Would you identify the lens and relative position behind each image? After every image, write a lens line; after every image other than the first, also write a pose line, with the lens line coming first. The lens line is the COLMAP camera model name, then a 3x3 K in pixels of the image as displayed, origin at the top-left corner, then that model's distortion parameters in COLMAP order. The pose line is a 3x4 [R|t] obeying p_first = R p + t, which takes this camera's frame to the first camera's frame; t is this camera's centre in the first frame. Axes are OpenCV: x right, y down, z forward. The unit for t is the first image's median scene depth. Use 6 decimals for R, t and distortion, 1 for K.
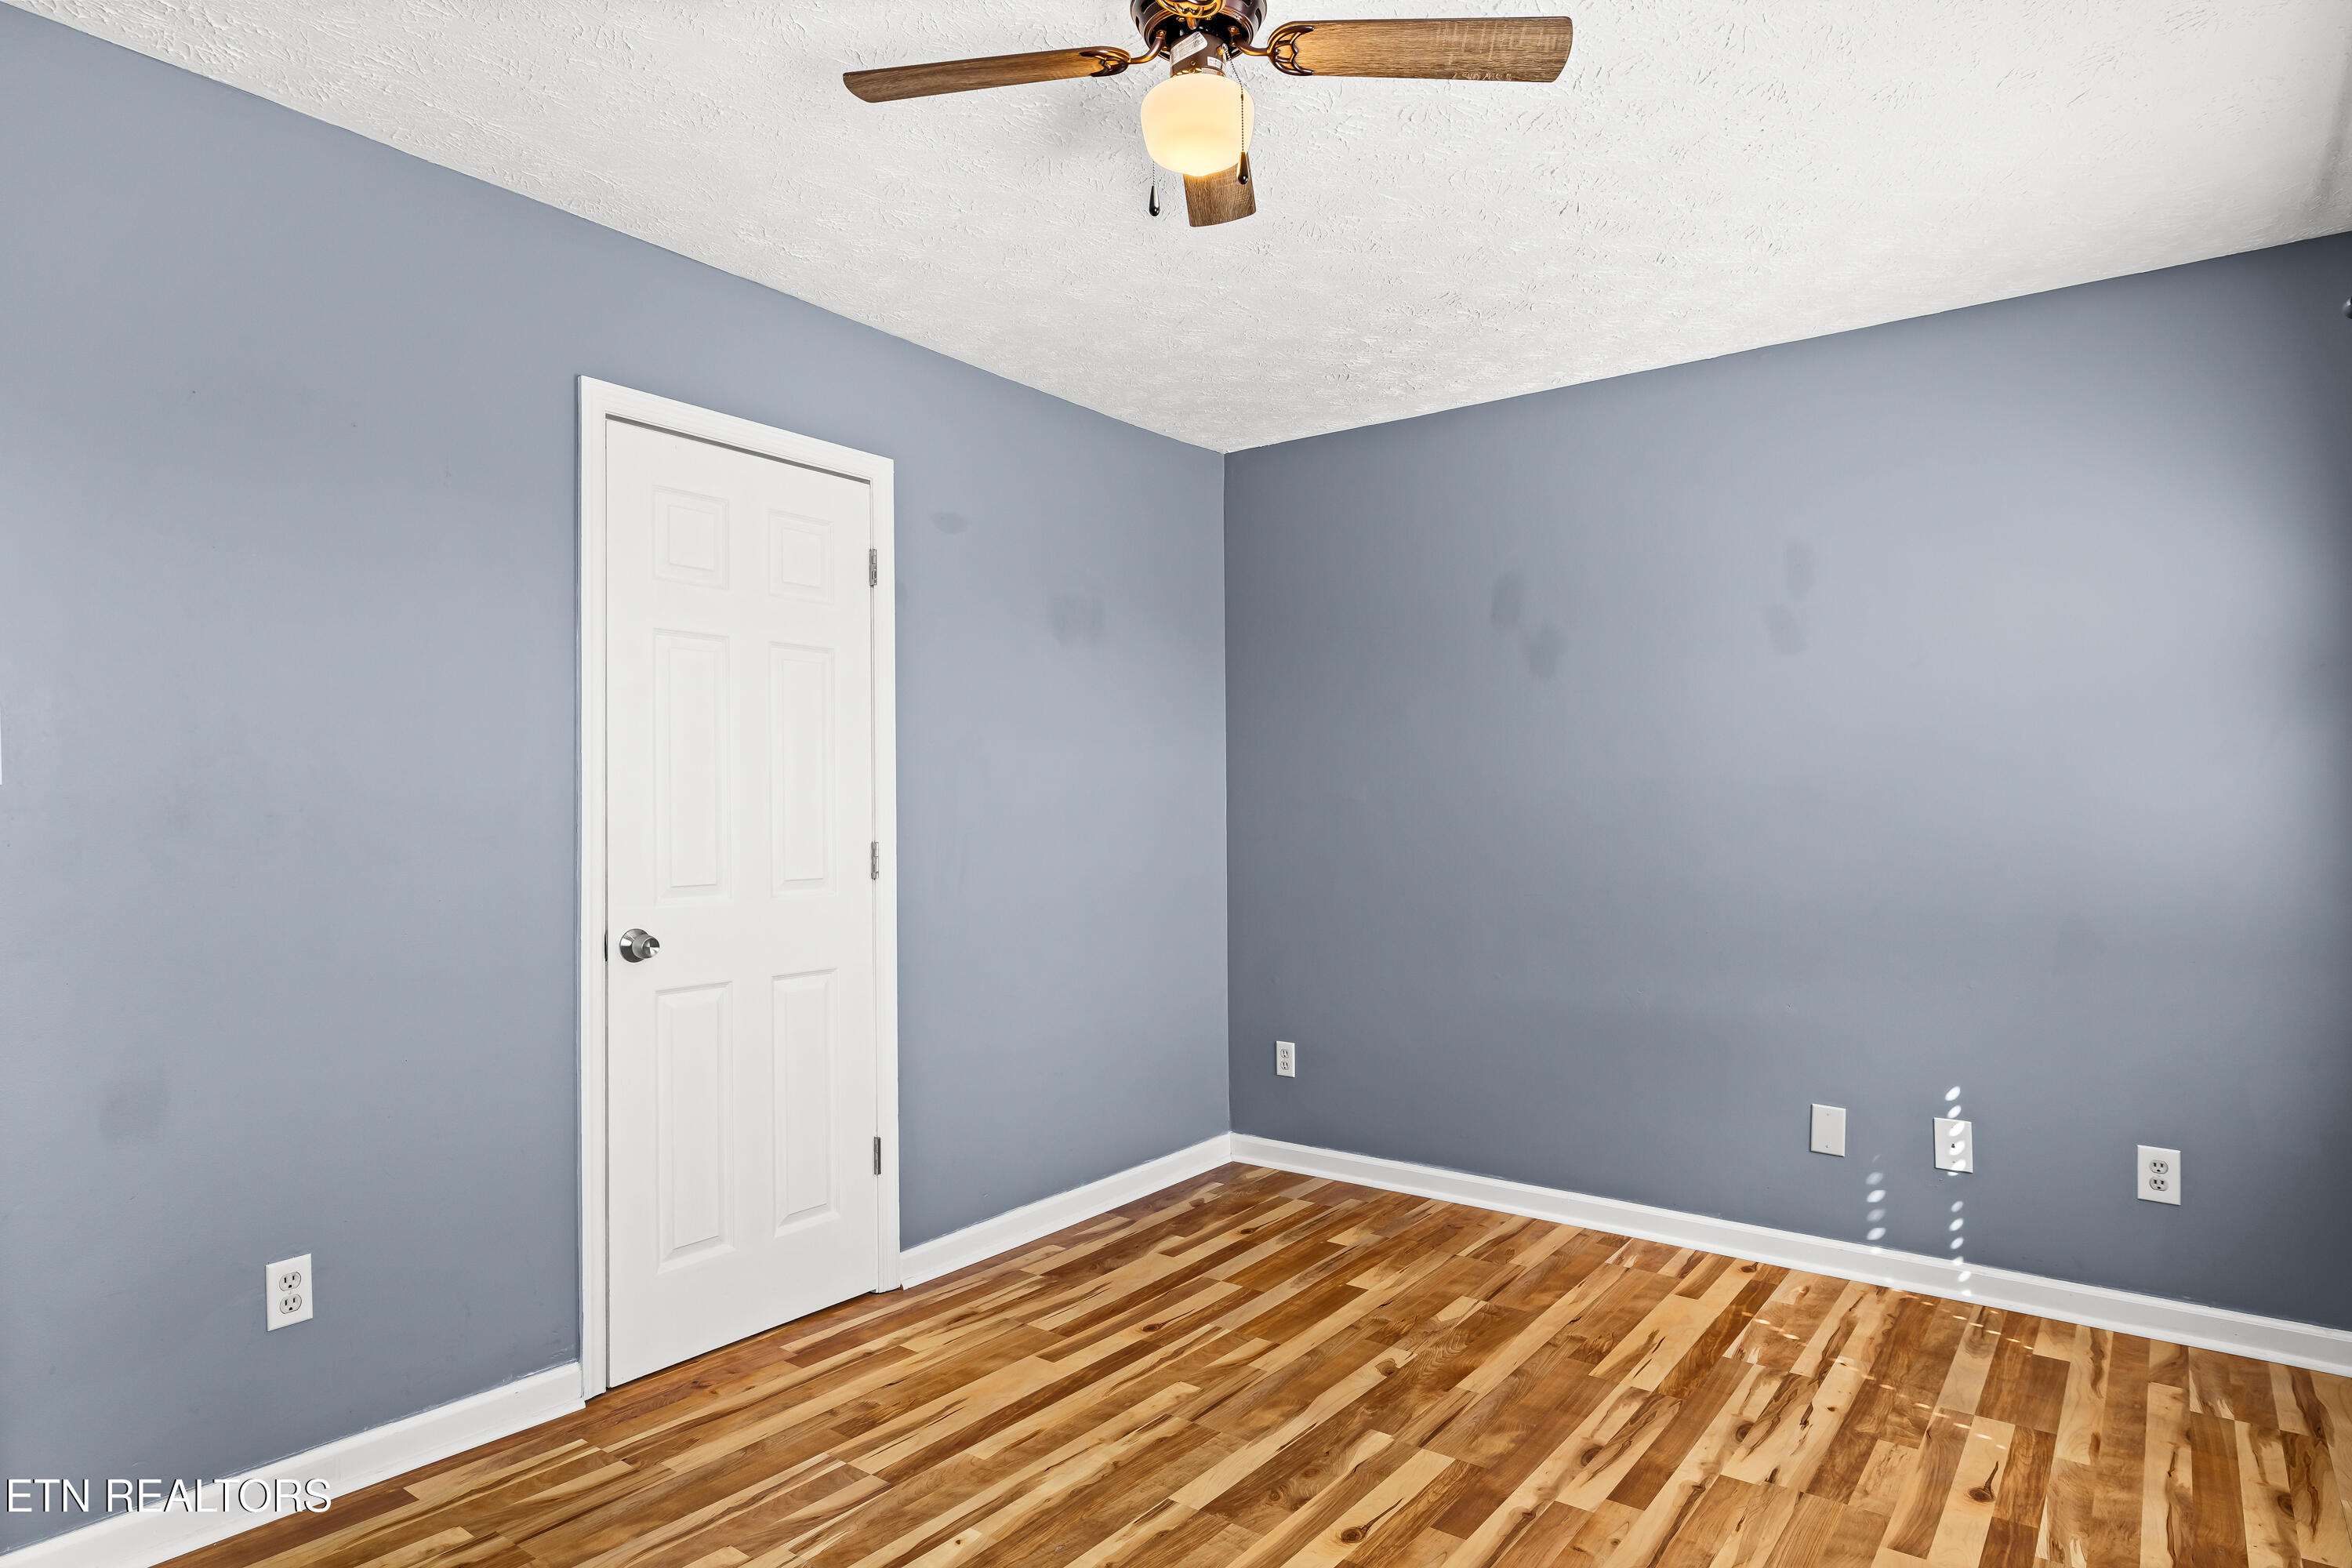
lens RADIAL K [[1318.0, 0, 1170.4], [0, 1318.0, 789.9], [0, 0, 1]] dist [0.002081, 0.001146]
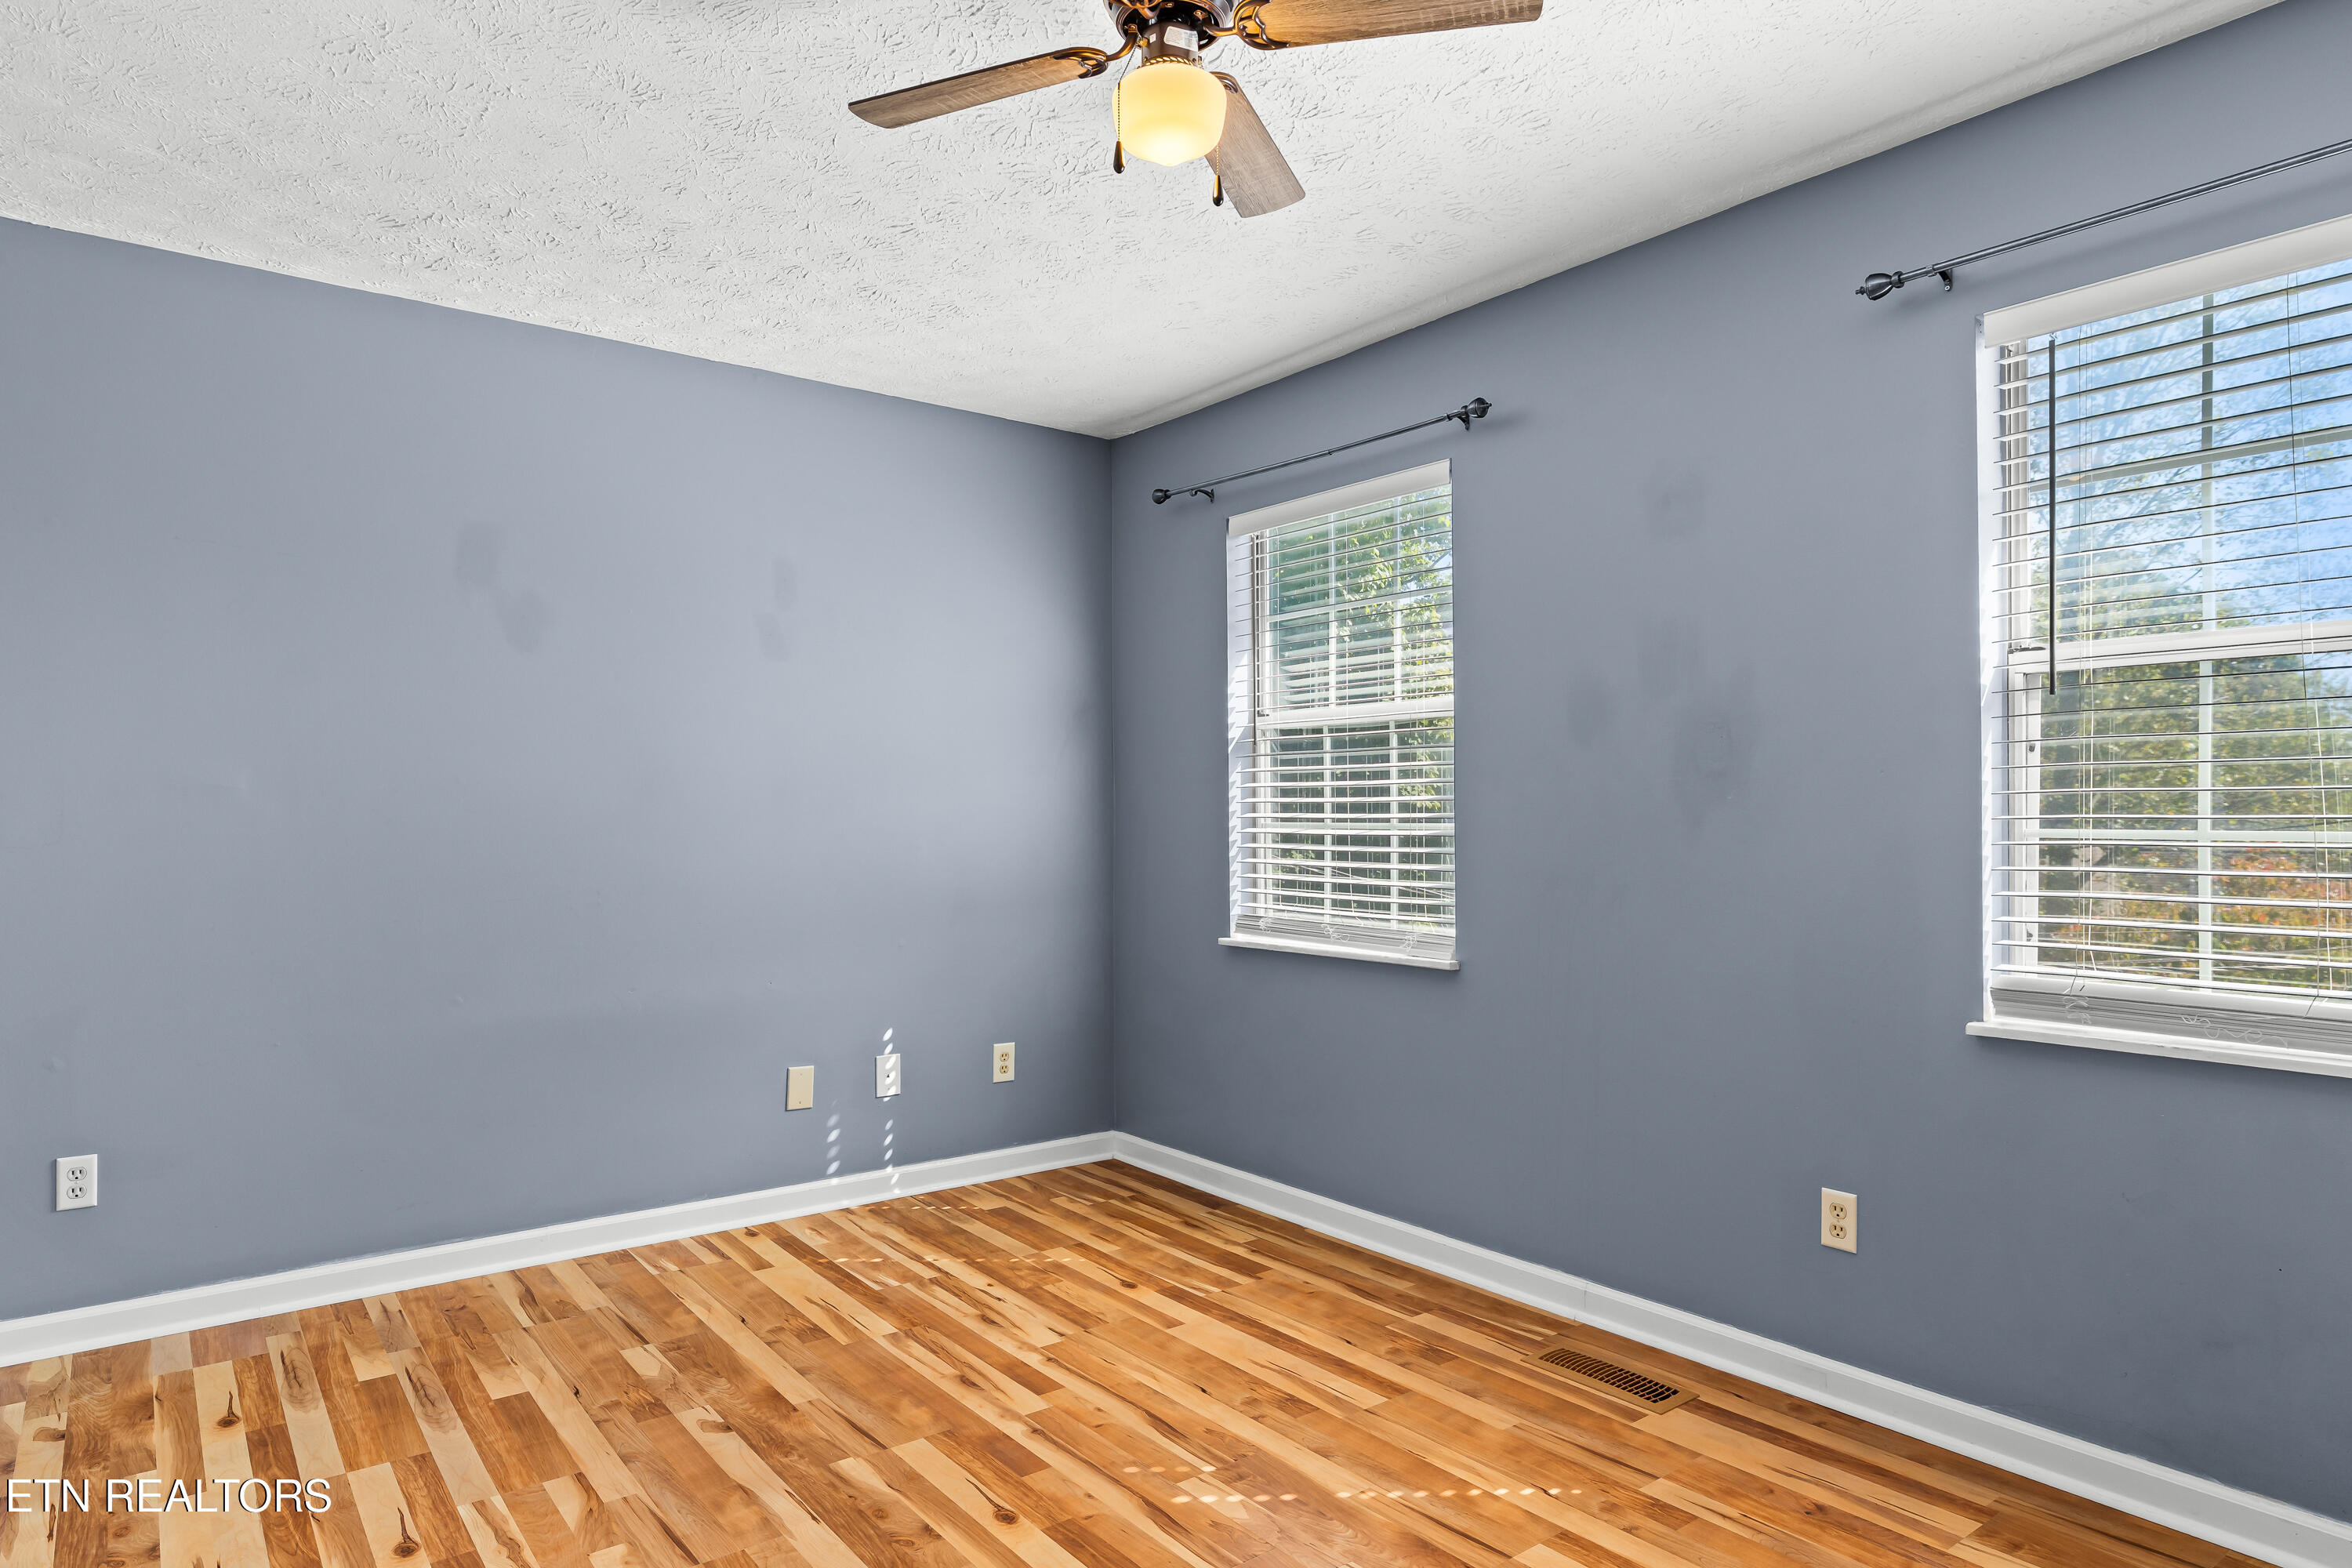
lens RADIAL K [[1378.6, 0, 1150.7], [0, 1378.6, 826.9], [0, 0, 1]] dist [-0.000291, 0.000004]
pose [[0.272432, -0.013838, 0.962075, -0.626193], [-0.017832, 0.999652, 0.019428, 0.008243], [-0.962010, -0.022449, 0.272091, 0.455606]]
